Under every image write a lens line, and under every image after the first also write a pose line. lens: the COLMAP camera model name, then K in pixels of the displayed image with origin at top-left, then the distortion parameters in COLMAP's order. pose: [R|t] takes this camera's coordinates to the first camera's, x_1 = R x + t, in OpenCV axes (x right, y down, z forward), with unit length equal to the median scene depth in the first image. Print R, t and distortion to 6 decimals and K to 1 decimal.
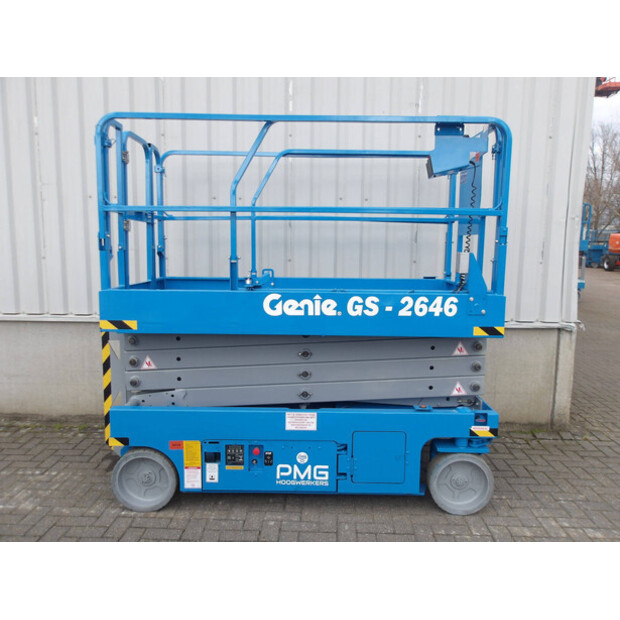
lens RADIAL K [[506.0, 0, 309.6], [0, 506.0, 307.4], [0, 0, 1]] dist [-0.001365, 0.006995]
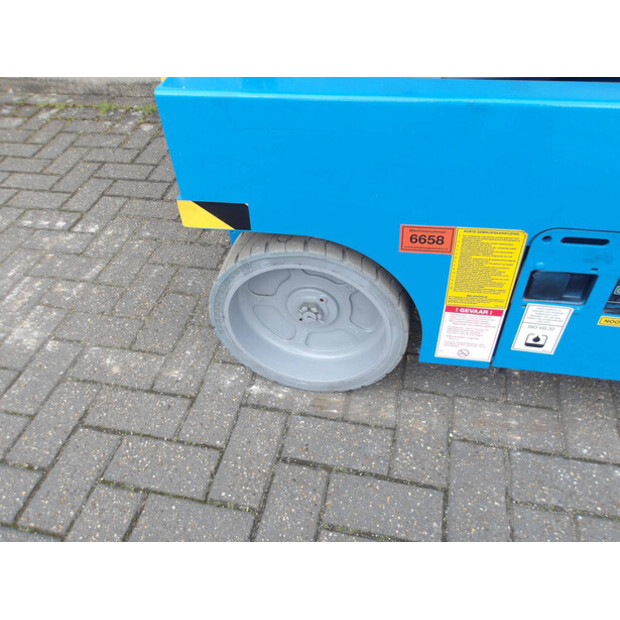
lens RADIAL K [[506.0, 0, 312.0], [0, 506.0, 308.2], [0, 0, 1]] dist [-0.001365, 0.006995]
pose [[0.980403, 0.088131, -0.176192, -0.262084], [0.036868, 0.796477, 0.603543, 0.137056], [0.193524, -0.598211, 0.777619, 0.740071]]
